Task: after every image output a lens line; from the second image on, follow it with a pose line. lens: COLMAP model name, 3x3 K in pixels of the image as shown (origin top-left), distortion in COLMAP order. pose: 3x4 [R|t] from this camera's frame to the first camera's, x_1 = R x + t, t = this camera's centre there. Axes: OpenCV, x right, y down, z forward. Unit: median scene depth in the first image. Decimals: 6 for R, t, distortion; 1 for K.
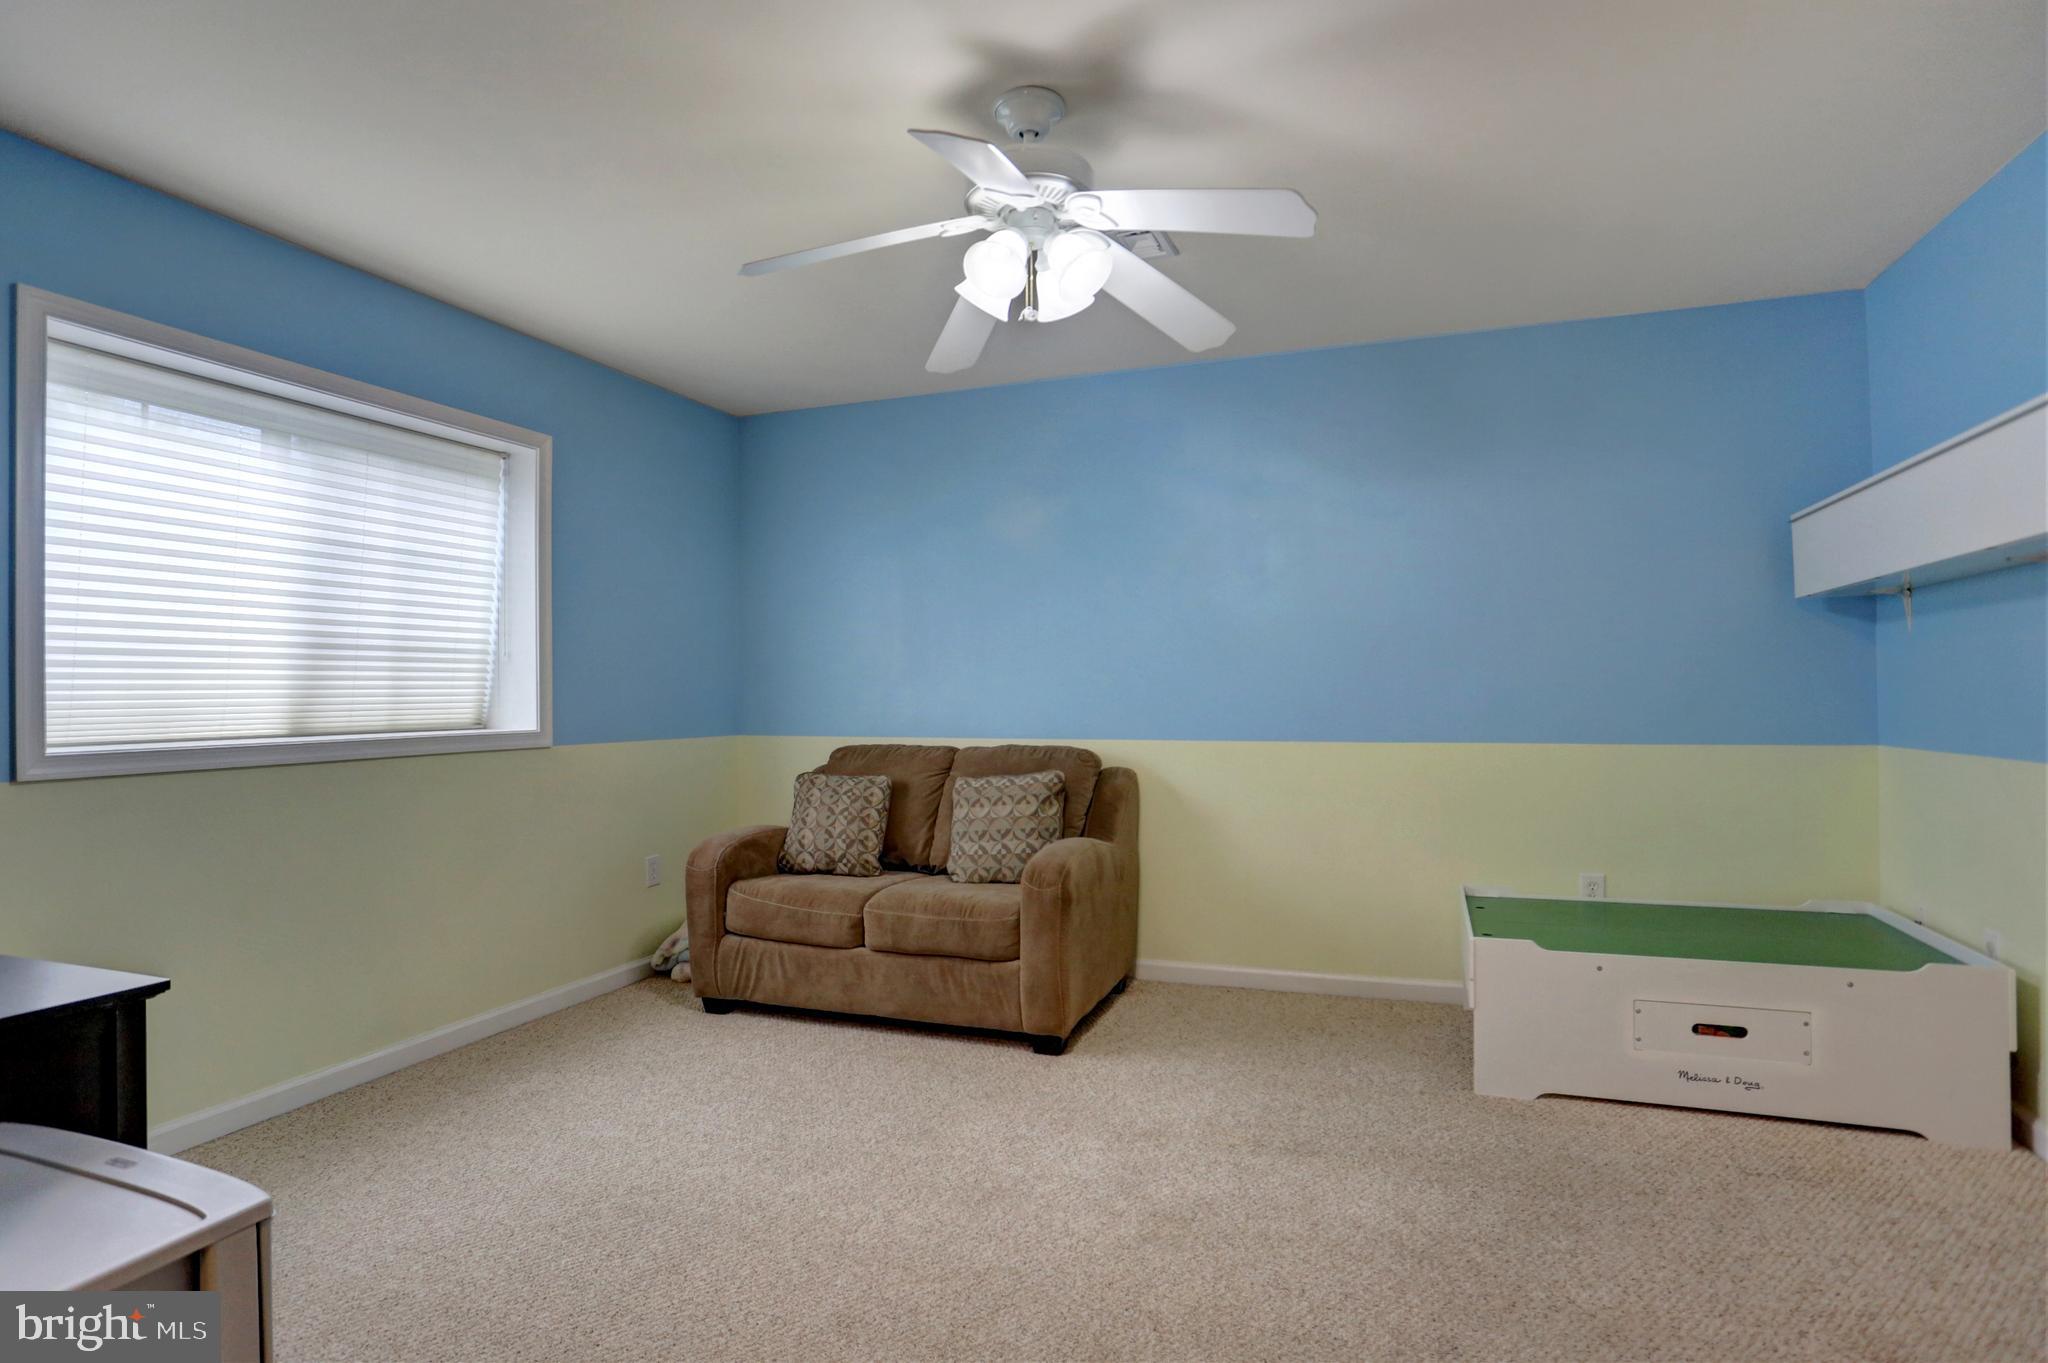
lens RADIAL K [[1065.0, 0, 1009.6], [0, 1065.0, 679.8], [0, 0, 1]] dist [-0.079098, 0.042736]
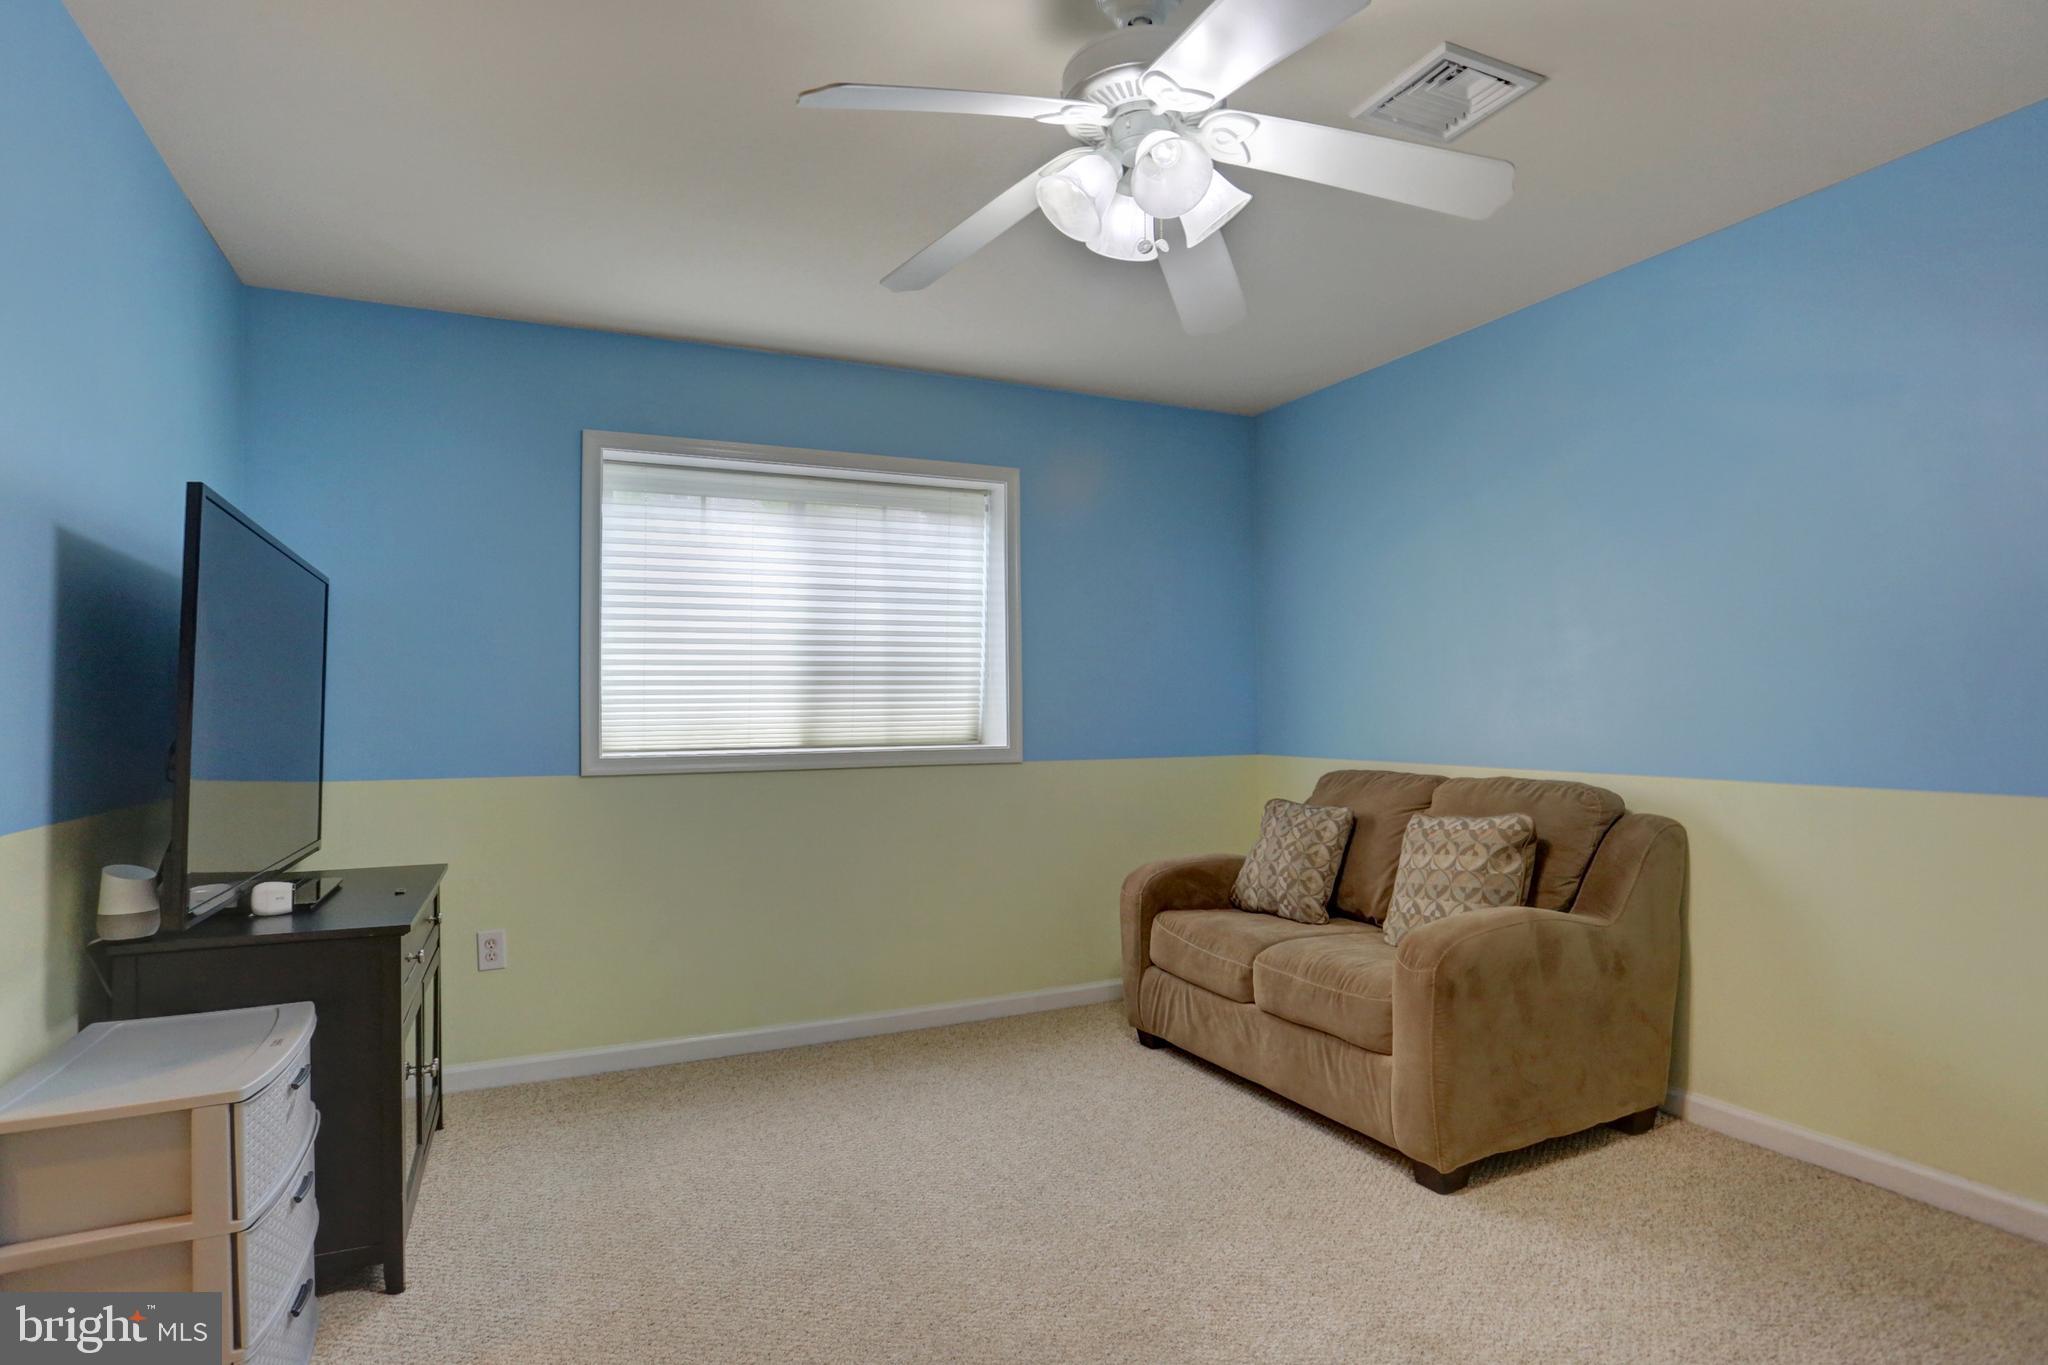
lens RADIAL K [[1073.6, 0, 1025.3], [0, 1073.6, 681.4], [0, 0, 1]] dist [-0.077210, 0.038839]
pose [[0.721526, -0.018525, -0.692140, 0.315676], [0.012850, 0.999828, -0.013365, -0.002907], [0.692268, 0.000750, 0.721640, 0.226223]]
